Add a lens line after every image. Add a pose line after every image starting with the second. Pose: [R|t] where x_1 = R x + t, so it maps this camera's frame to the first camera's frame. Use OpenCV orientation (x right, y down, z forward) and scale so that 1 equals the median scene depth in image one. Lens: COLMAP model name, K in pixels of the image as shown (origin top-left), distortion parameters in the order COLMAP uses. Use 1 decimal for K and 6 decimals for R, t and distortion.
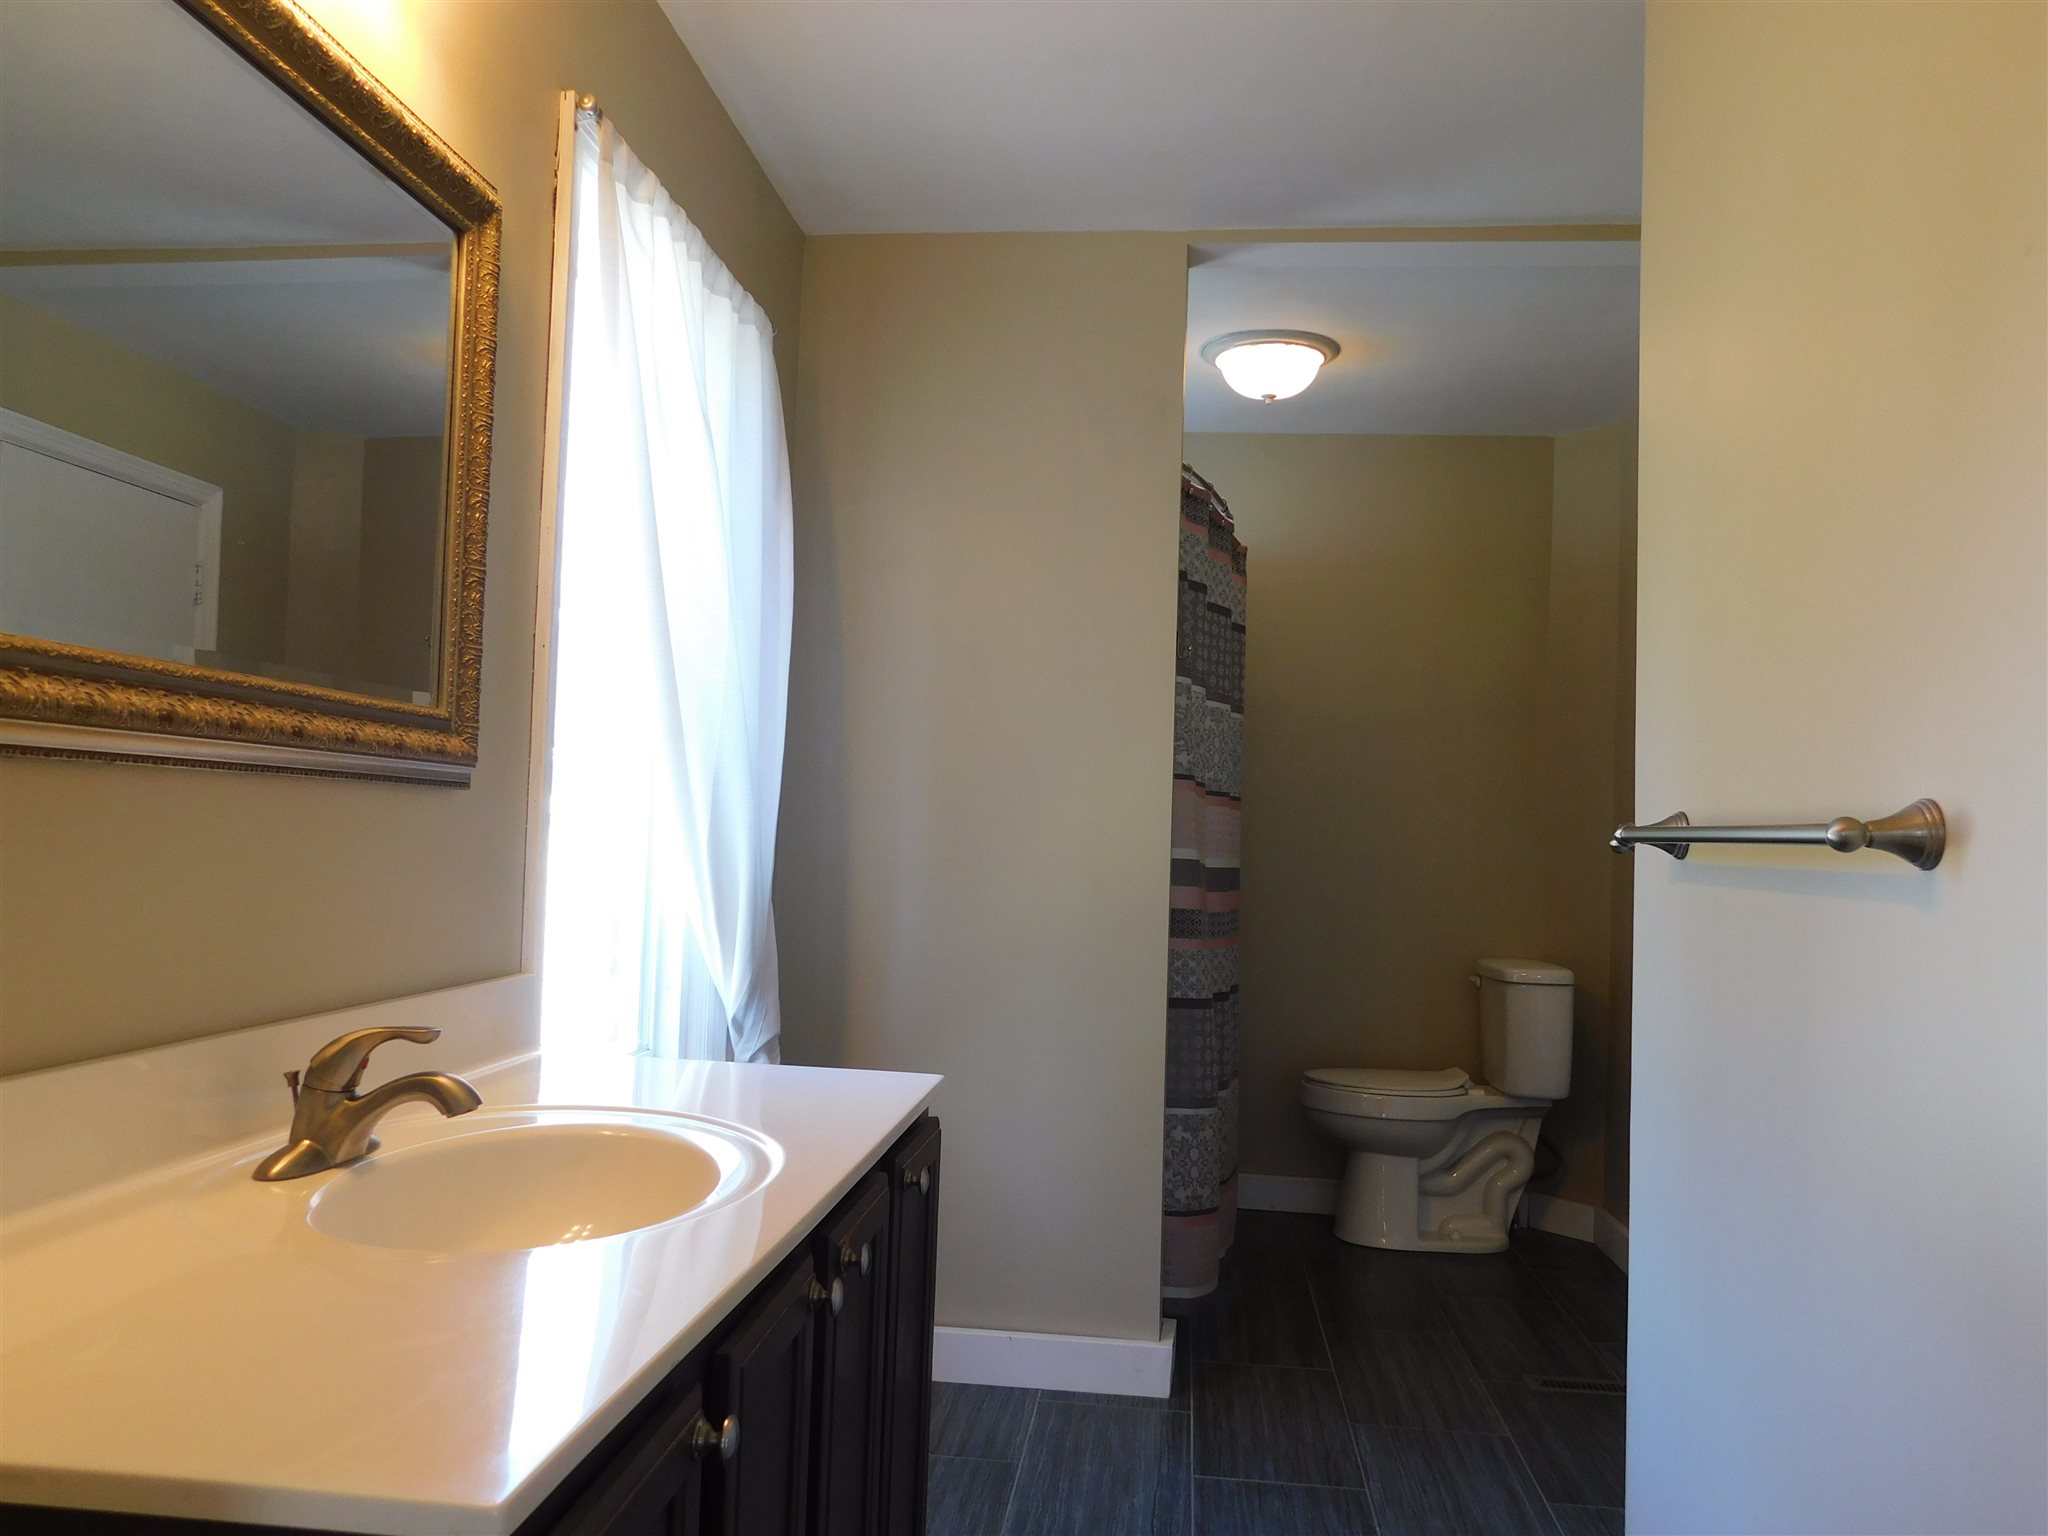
lens RADIAL K [[1507.2, 0, 1025.4], [0, 1507.2, 770.9], [0, 0, 1]] dist [-0.003944, -0.000514]
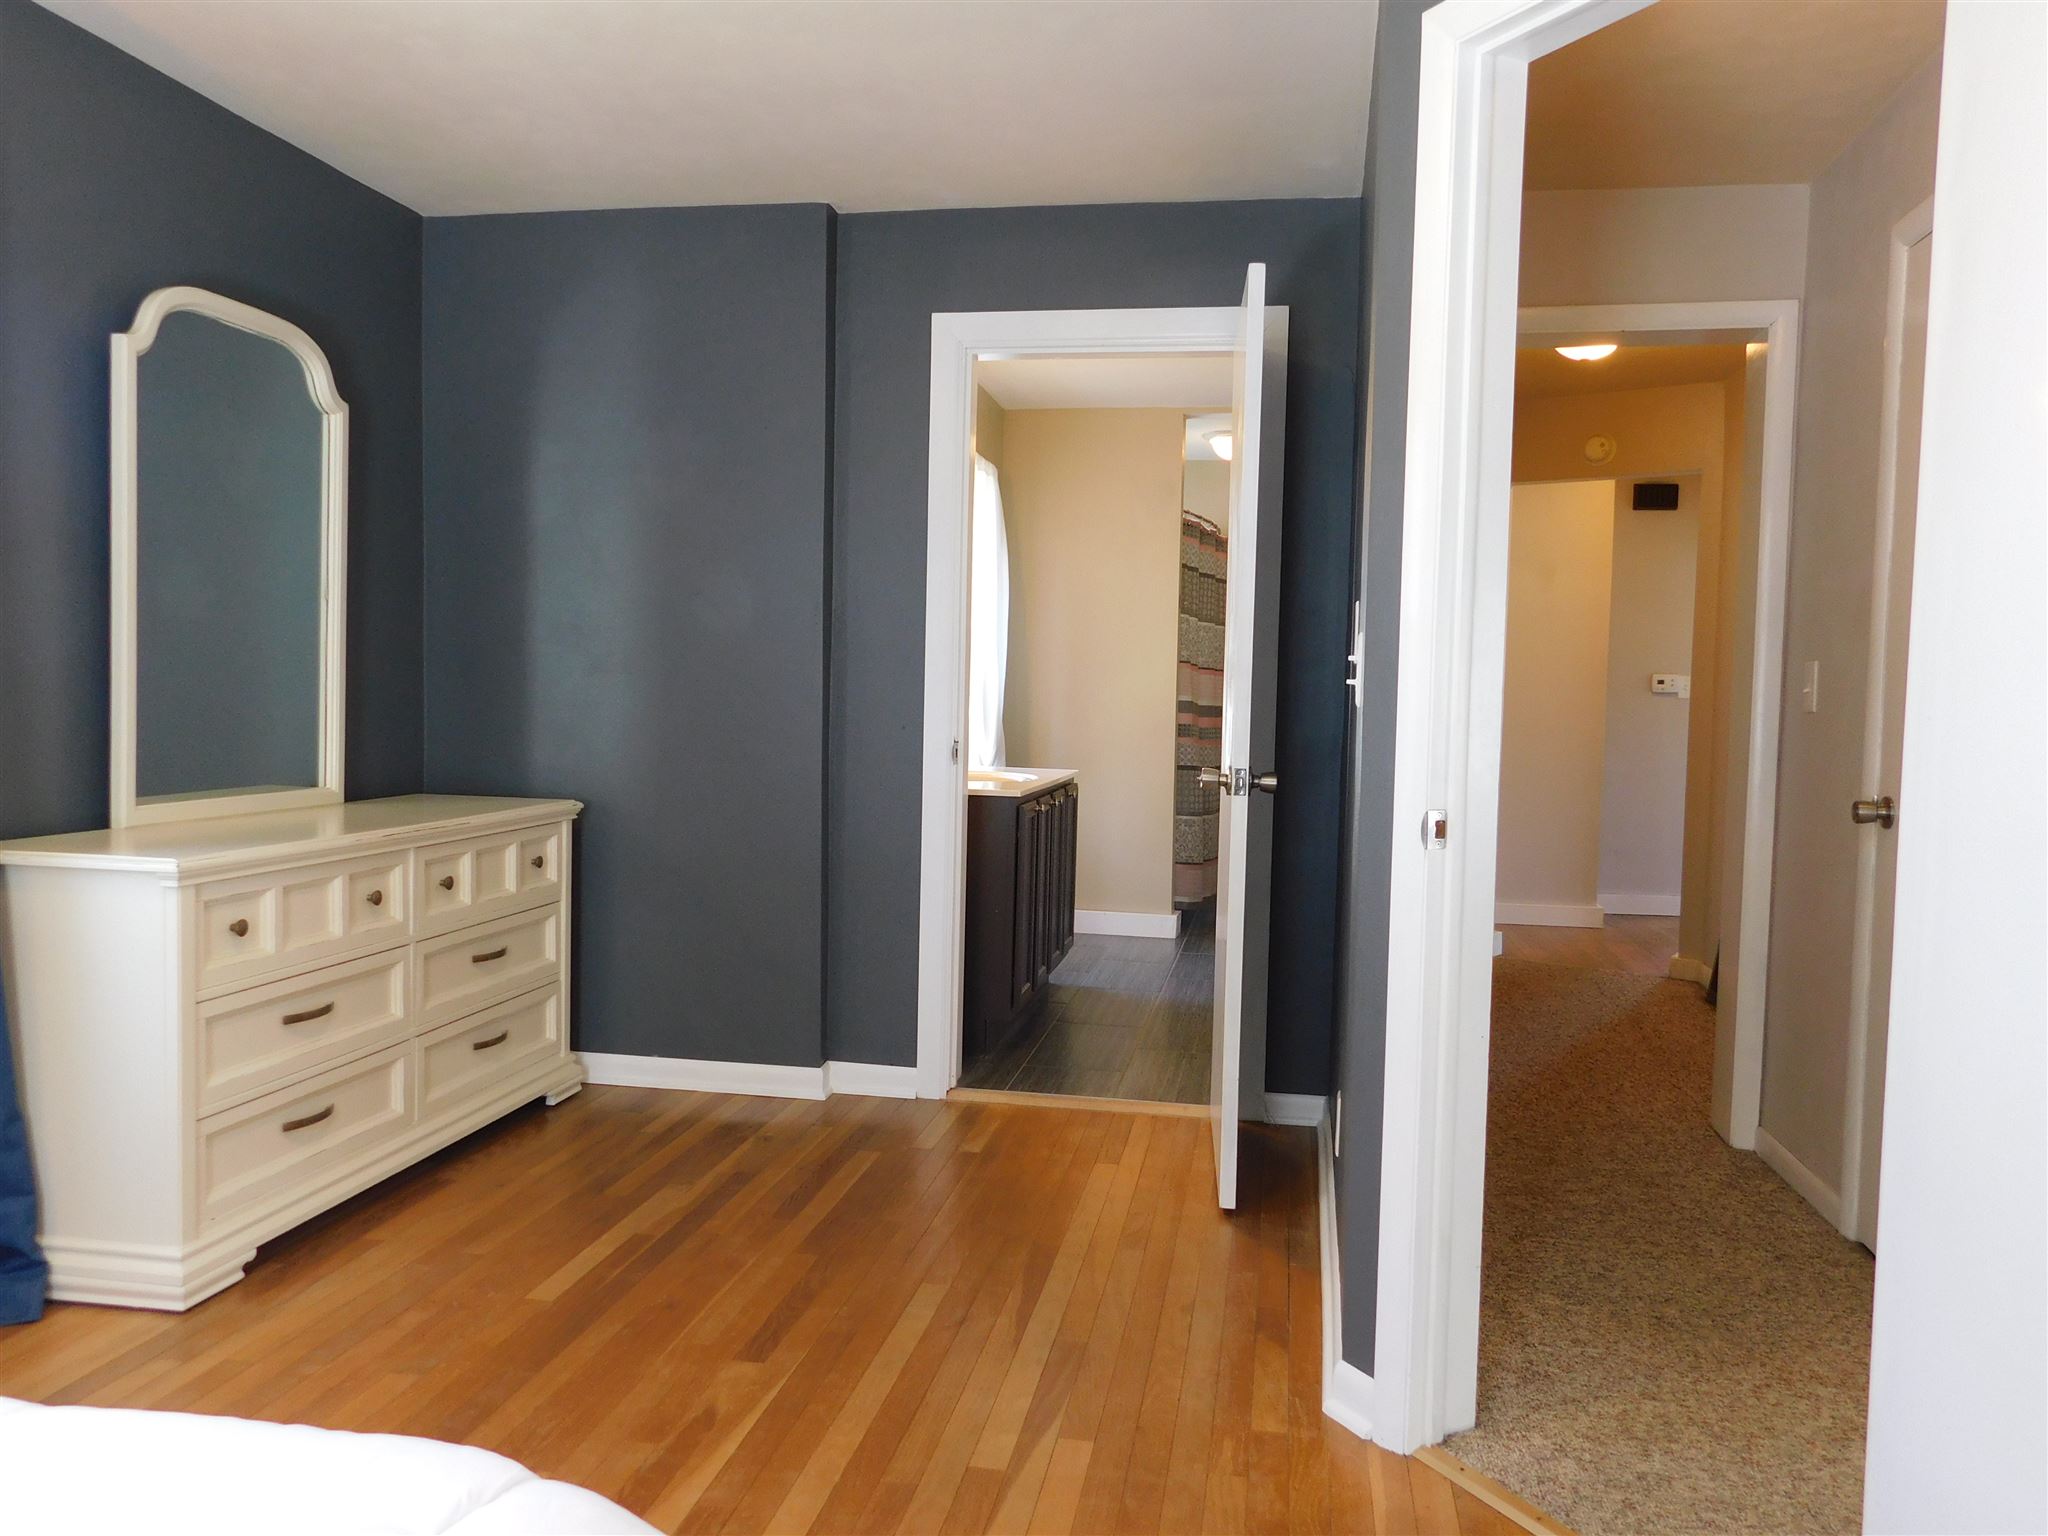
lens RADIAL K [[1507.2, 0, 1024.2], [0, 1507.2, 768.7], [0, 0, 1]] dist [-0.003944, -0.000514]
pose [[0.995808, -0.009889, -0.090930, 0.073997], [0.018370, 0.995506, 0.092905, -0.048226], [0.089602, -0.094186, 0.991514, -1.151882]]
